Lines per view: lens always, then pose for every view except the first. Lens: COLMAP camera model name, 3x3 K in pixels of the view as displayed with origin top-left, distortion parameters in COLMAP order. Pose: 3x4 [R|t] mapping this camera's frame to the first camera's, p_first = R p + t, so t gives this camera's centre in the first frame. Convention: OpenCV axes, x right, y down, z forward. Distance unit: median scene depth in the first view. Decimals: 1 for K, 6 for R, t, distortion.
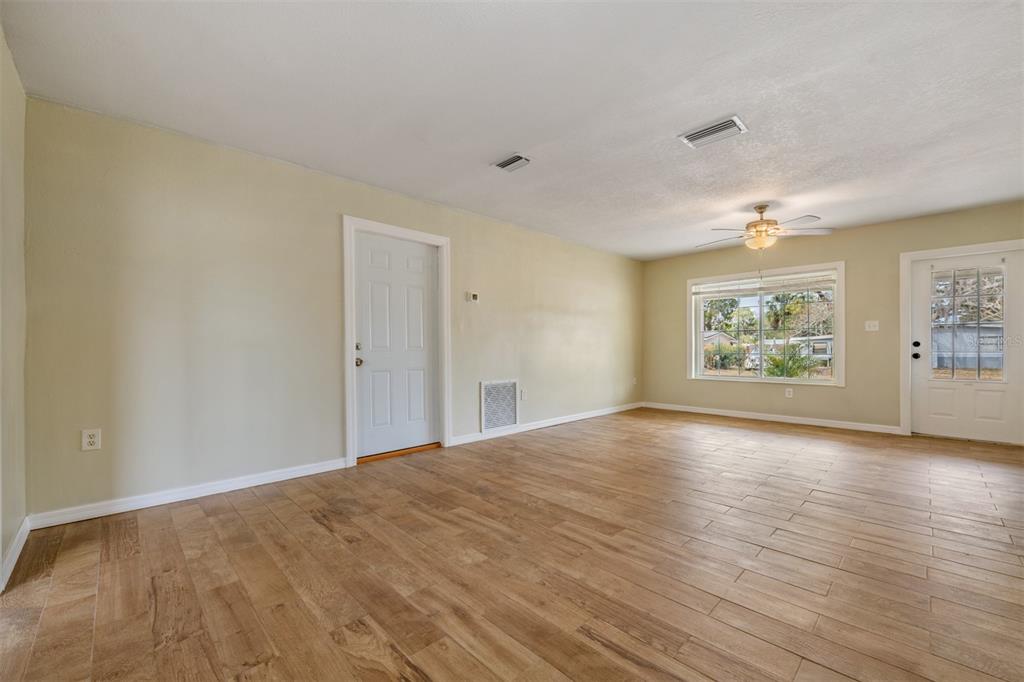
lens RADIAL K [[401.5, 0, 512.0], [0, 401.5, 341.0], [0, 0, 1]] dist [-0.041787, 0.000059]
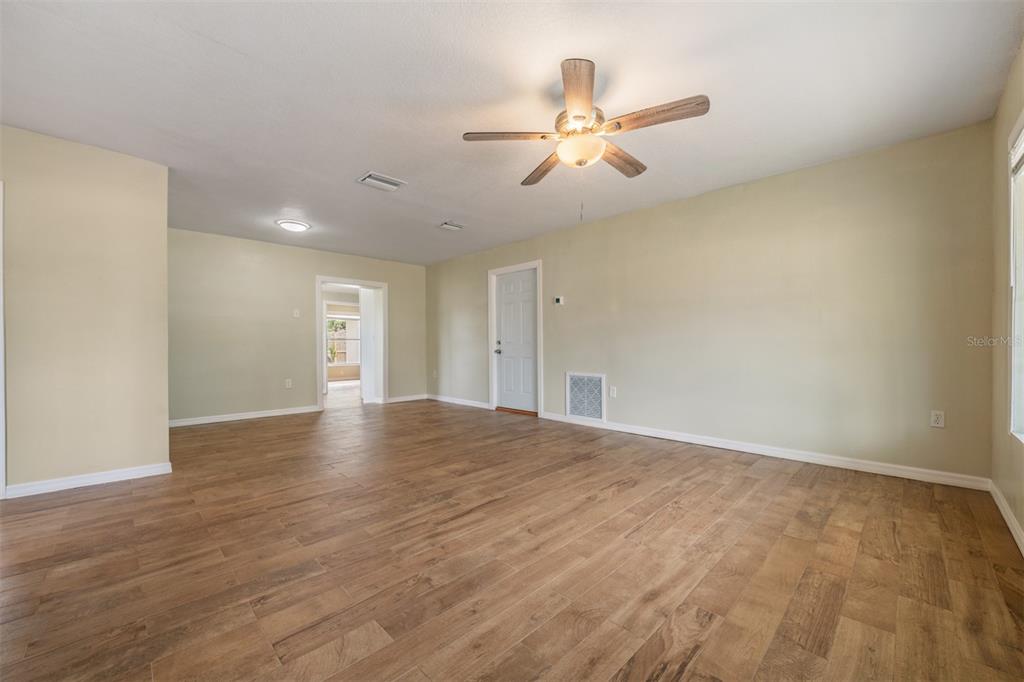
lens RADIAL K [[409.9, 0, 512.0], [0, 409.9, 341.0], [0, 0, 1]] dist [-0.005788, -0.000145]
pose [[0.005296, -0.005448, -0.999971, 1.109916], [0.020712, 0.999771, -0.005337, 0.014543], [0.999771, -0.020683, 0.005407, 0.836889]]
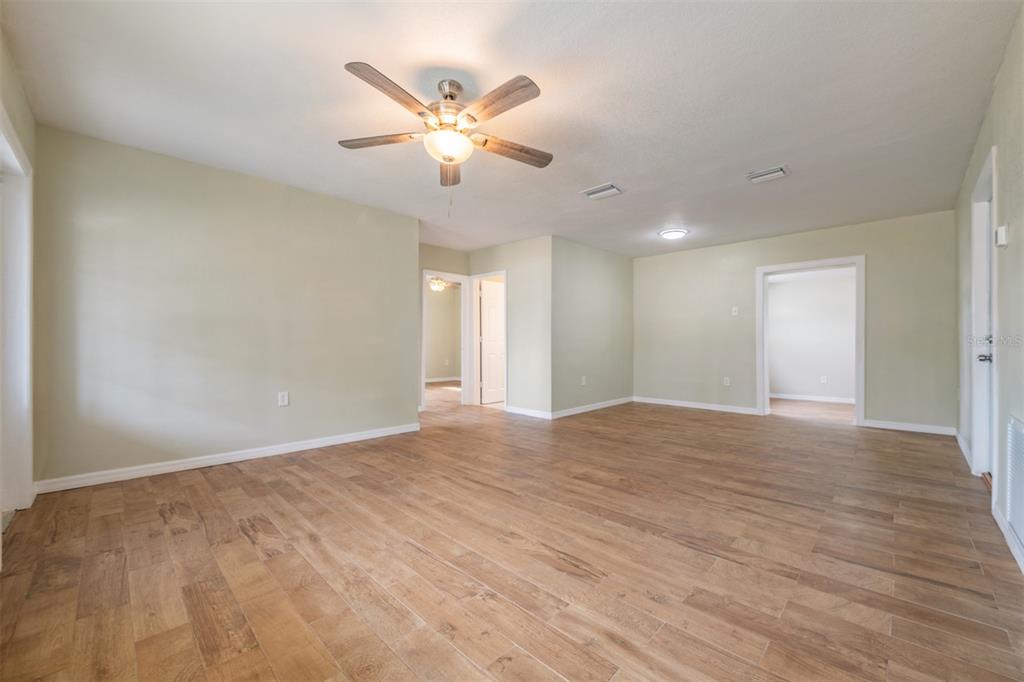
lens RADIAL K [[409.9, 0, 512.0], [0, 409.9, 341.0], [0, 0, 1]] dist [-0.005788, -0.000145]
pose [[-0.999963, 0.005838, 0.006307, 0.473691], [0.005683, 0.999687, -0.024353, 0.026554], [-0.006447, -0.024316, -0.999684, 1.474678]]
